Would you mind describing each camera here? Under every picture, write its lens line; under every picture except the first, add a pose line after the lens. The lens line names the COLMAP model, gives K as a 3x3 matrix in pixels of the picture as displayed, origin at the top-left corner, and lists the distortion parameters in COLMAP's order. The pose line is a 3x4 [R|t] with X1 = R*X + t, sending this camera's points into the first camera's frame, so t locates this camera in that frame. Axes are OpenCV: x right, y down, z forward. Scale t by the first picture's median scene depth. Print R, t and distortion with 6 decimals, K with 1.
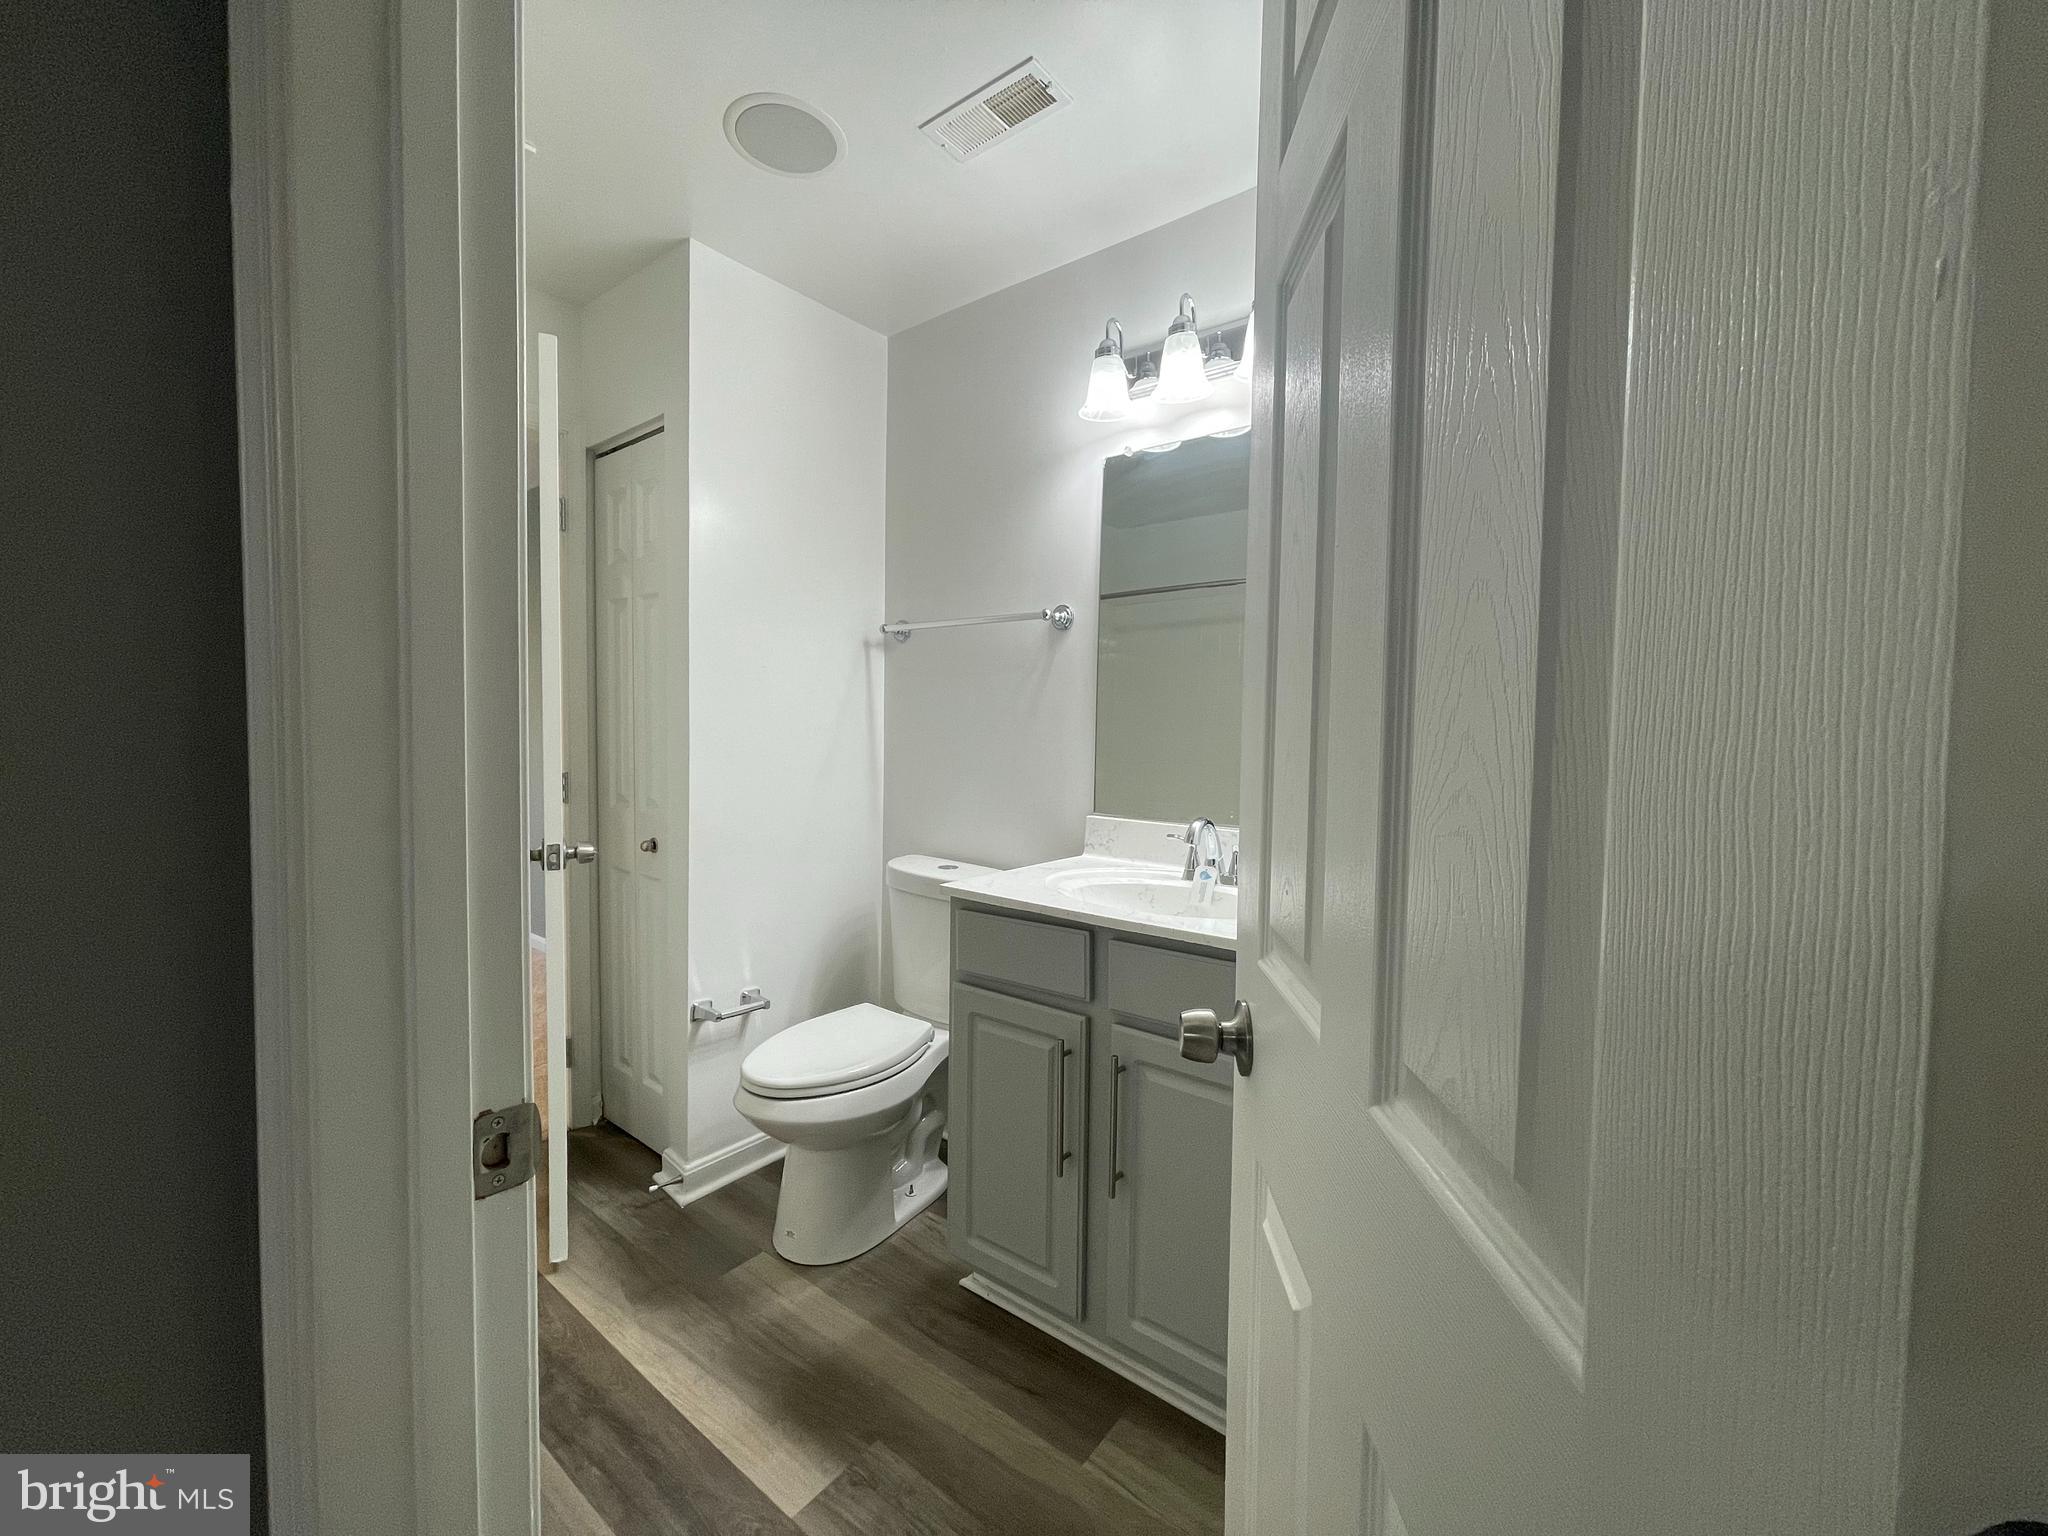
lens RADIAL K [[820.7, 0, 1017.0], [0, 820.7, 768.5], [0, 0, 1]] dist [0.001706, 0.000257]
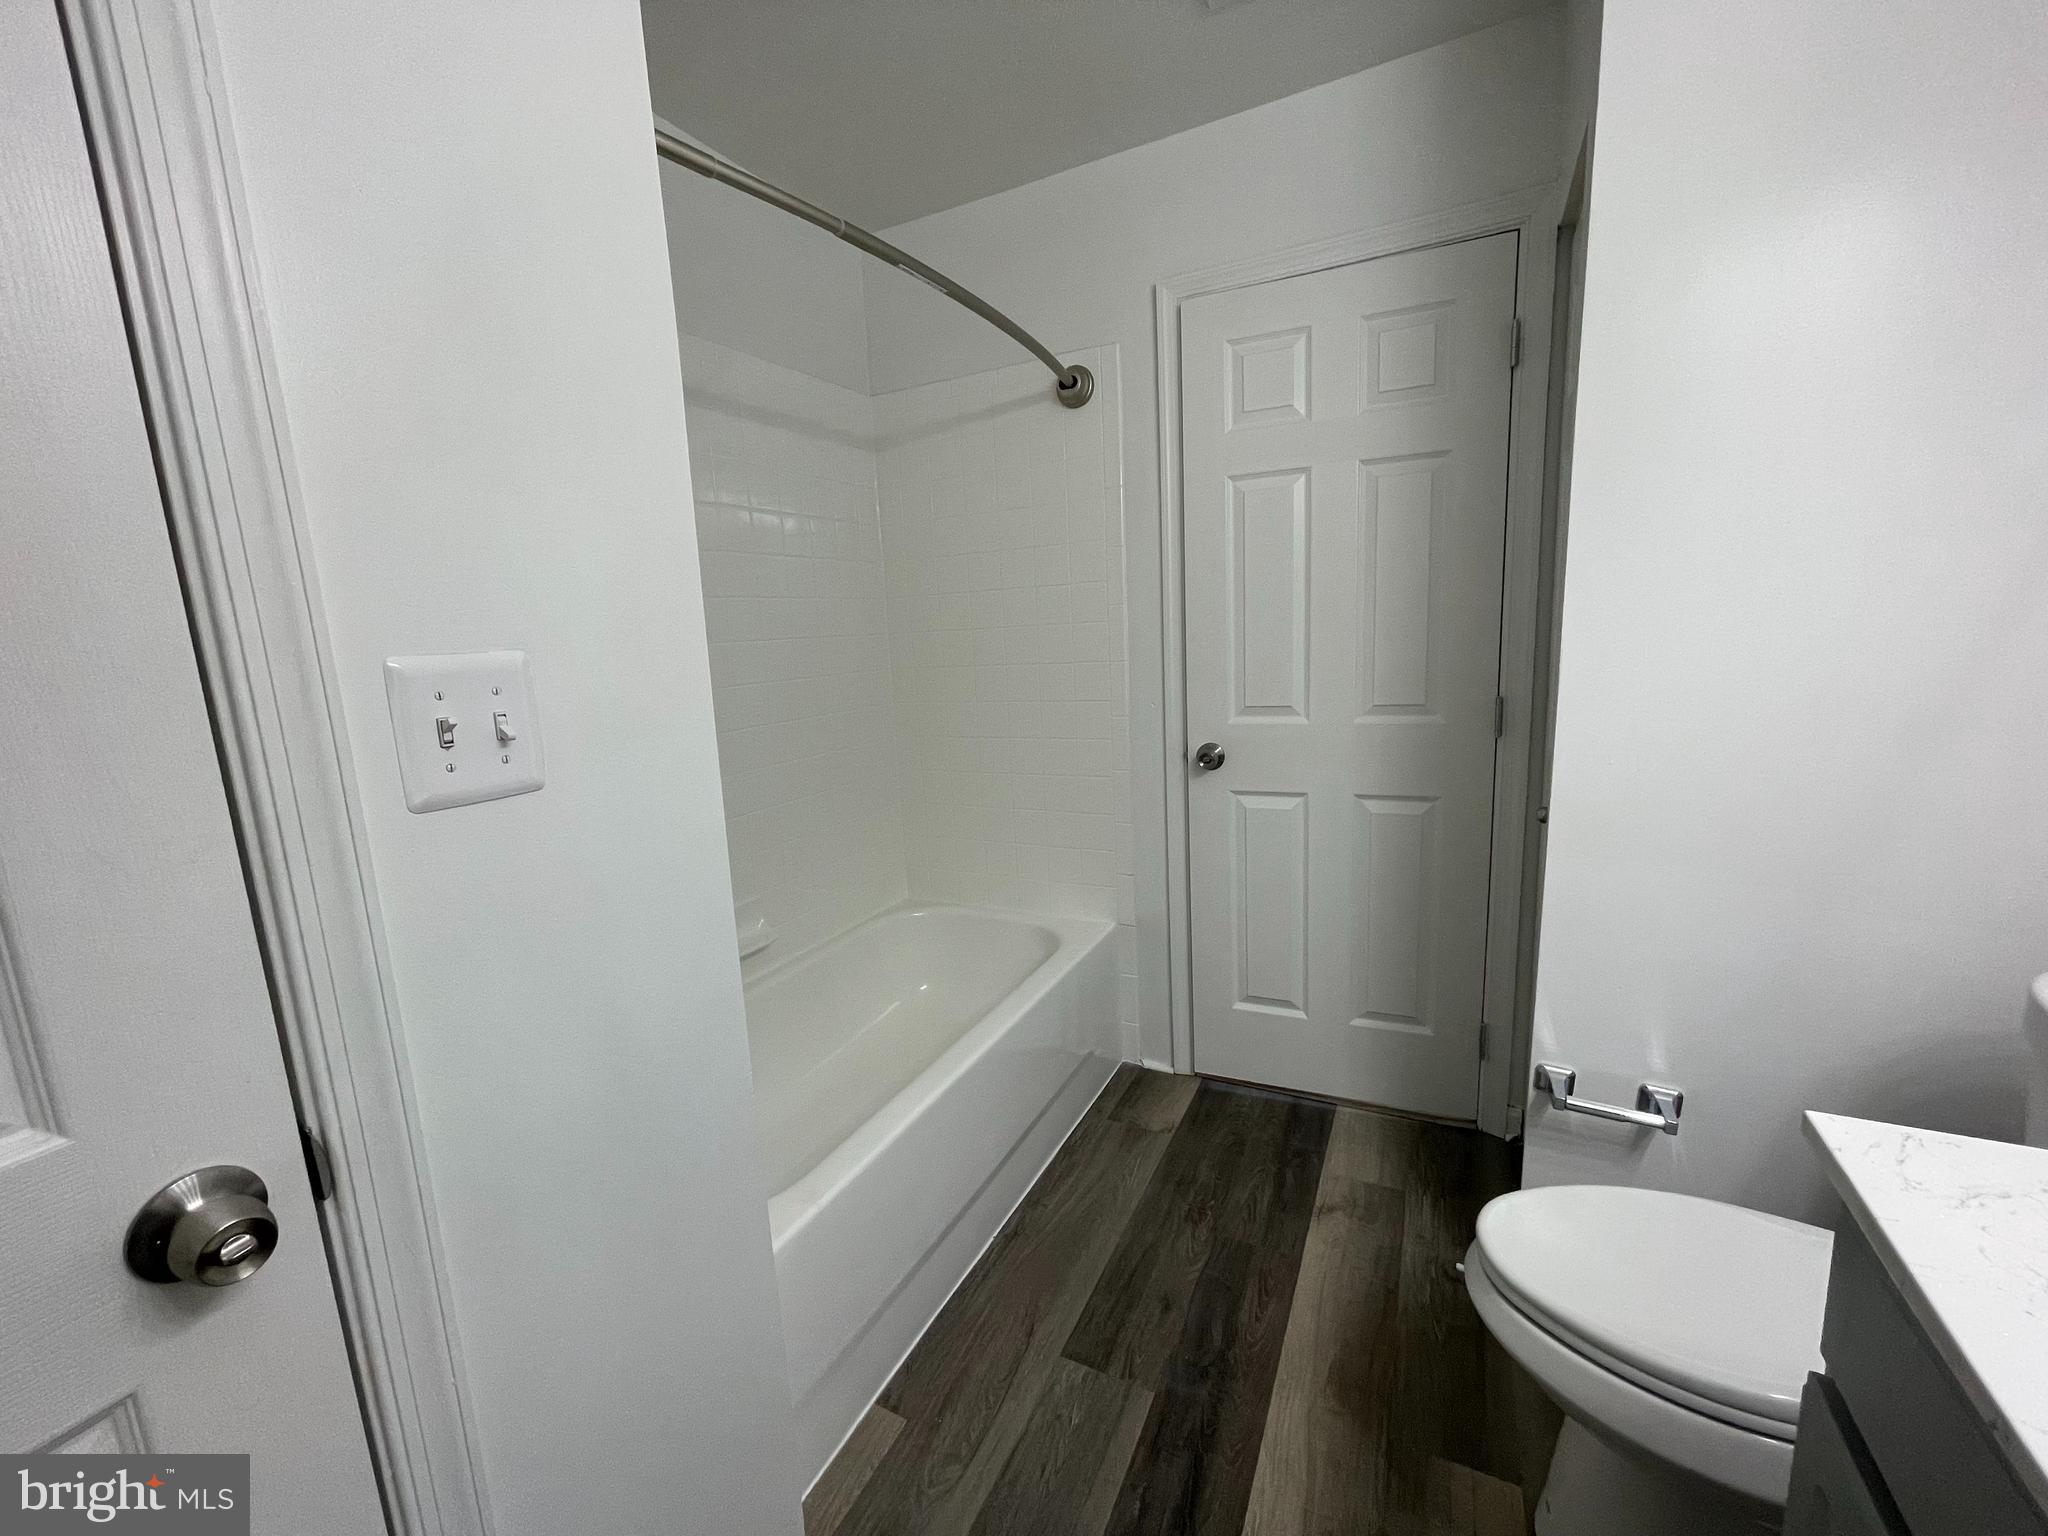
lens RADIAL K [[820.7, 0, 1017.0], [0, 820.7, 768.5], [0, 0, 1]] dist [0.001706, 0.000257]
pose [[0.183092, 0.137730, -0.973400, 0.222770], [0.012023, 0.989750, 0.142305, -0.080544], [0.983022, -0.037758, 0.179559, 0.701080]]
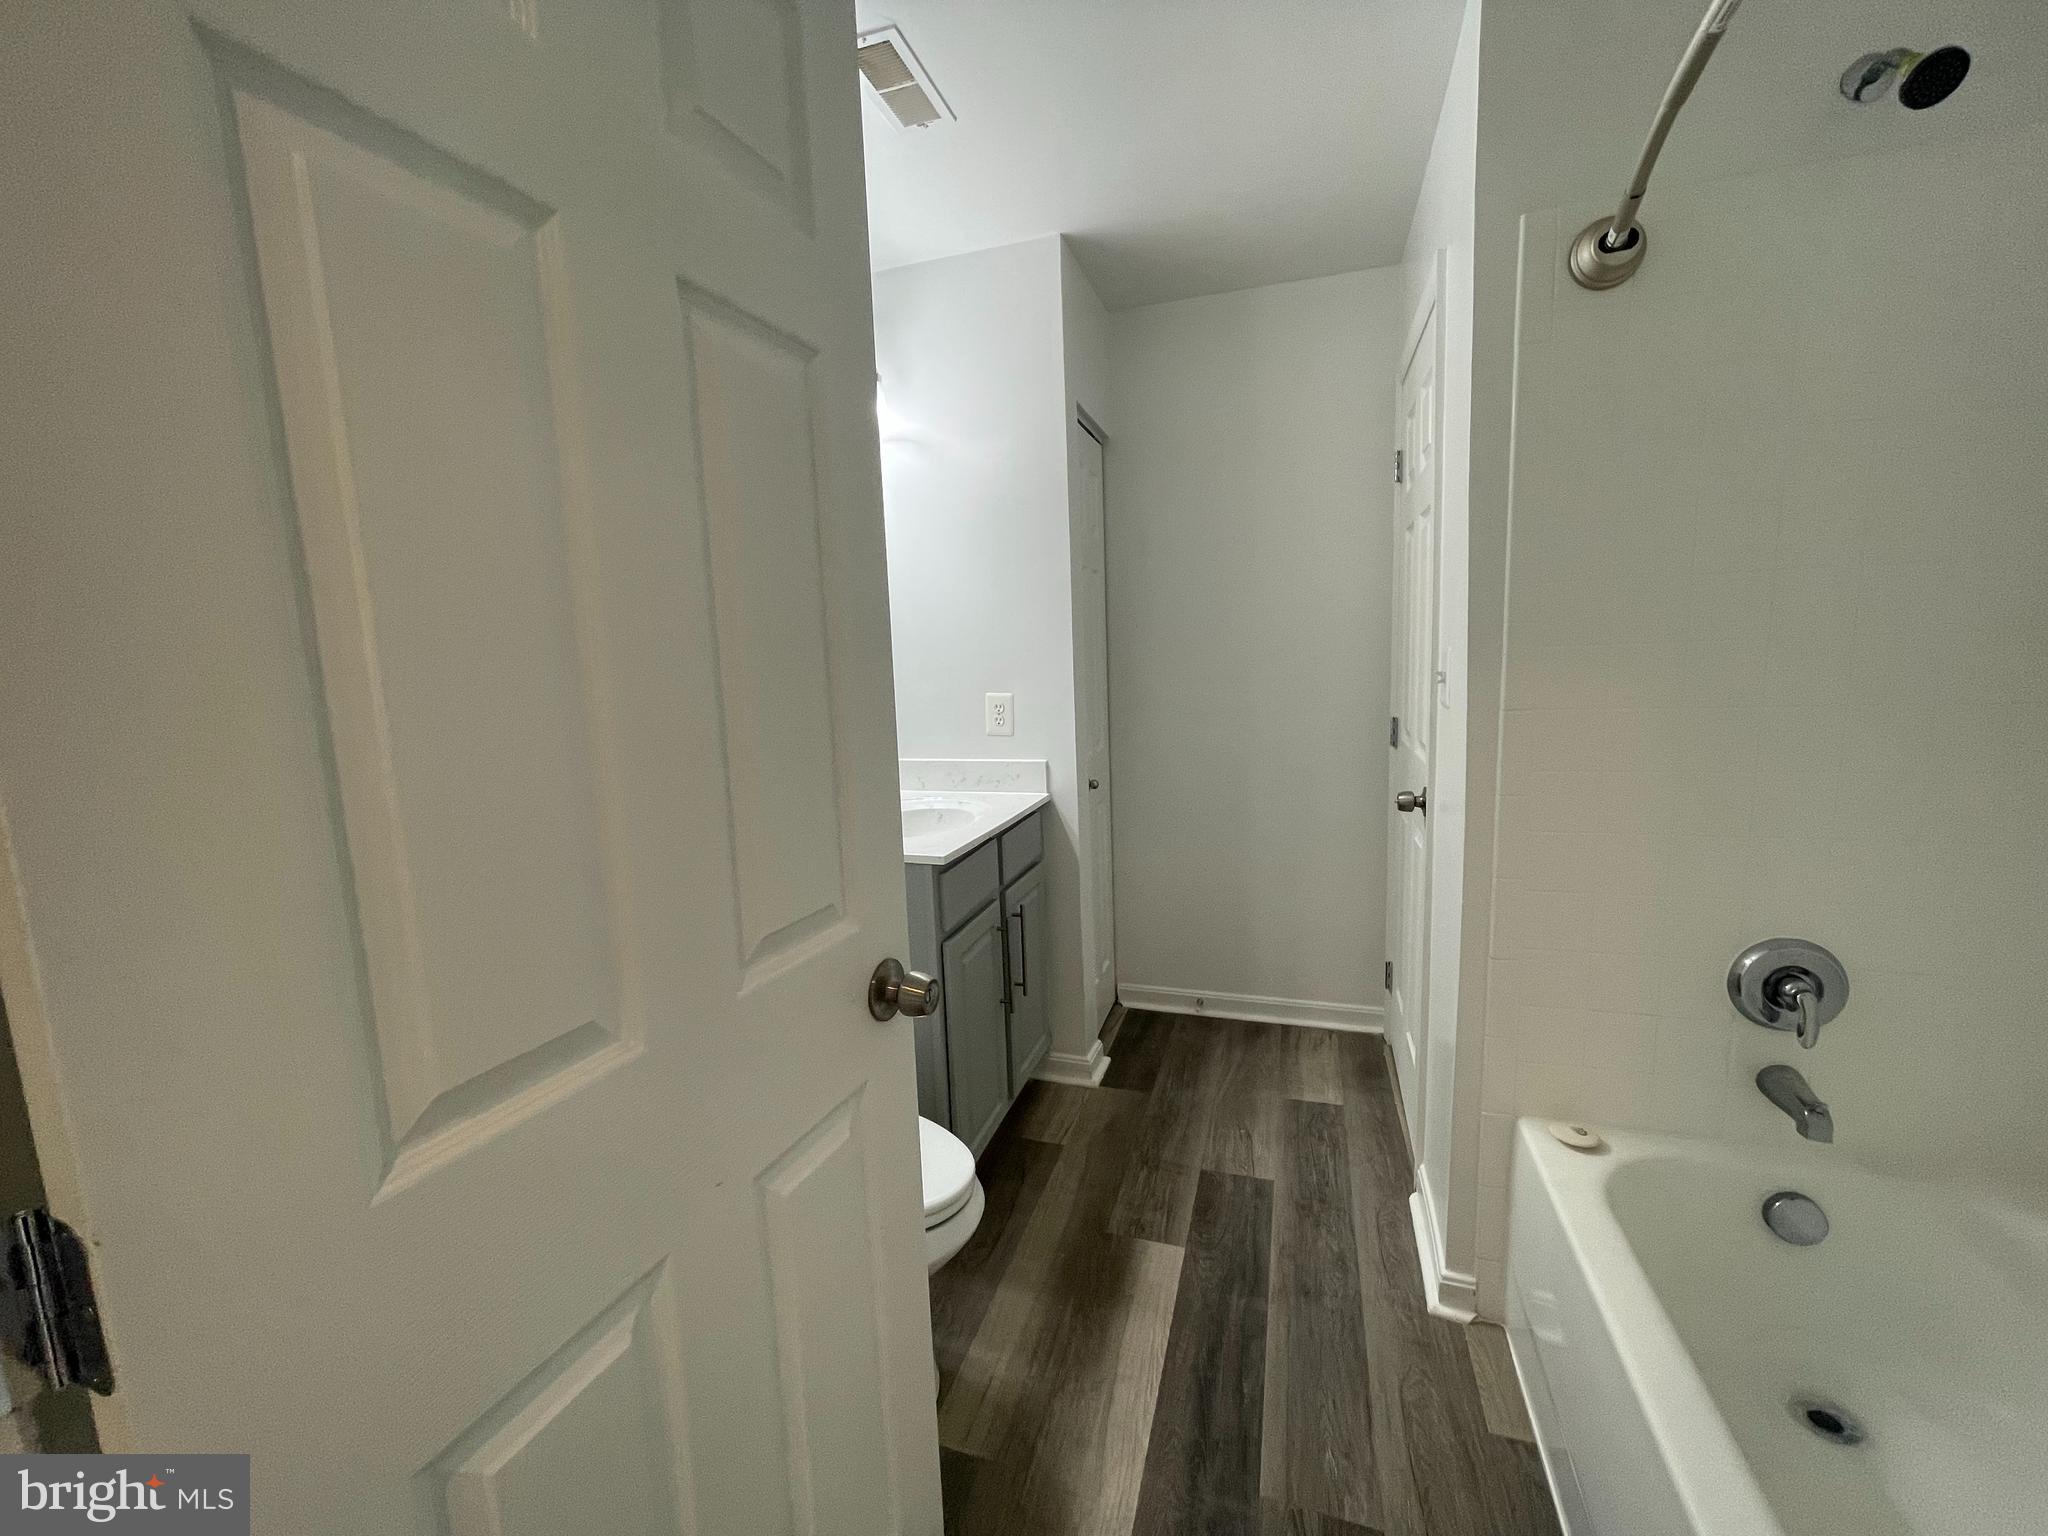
lens RADIAL K [[820.7, 0, 1017.0], [0, 820.7, 768.5], [0, 0, 1]] dist [0.001706, 0.000257]
pose [[-0.326304, -0.136095, 0.935417, -1.259926], [0.075512, 0.982666, 0.169310, -0.157911], [-0.942244, 0.125882, -0.310371, 1.447579]]
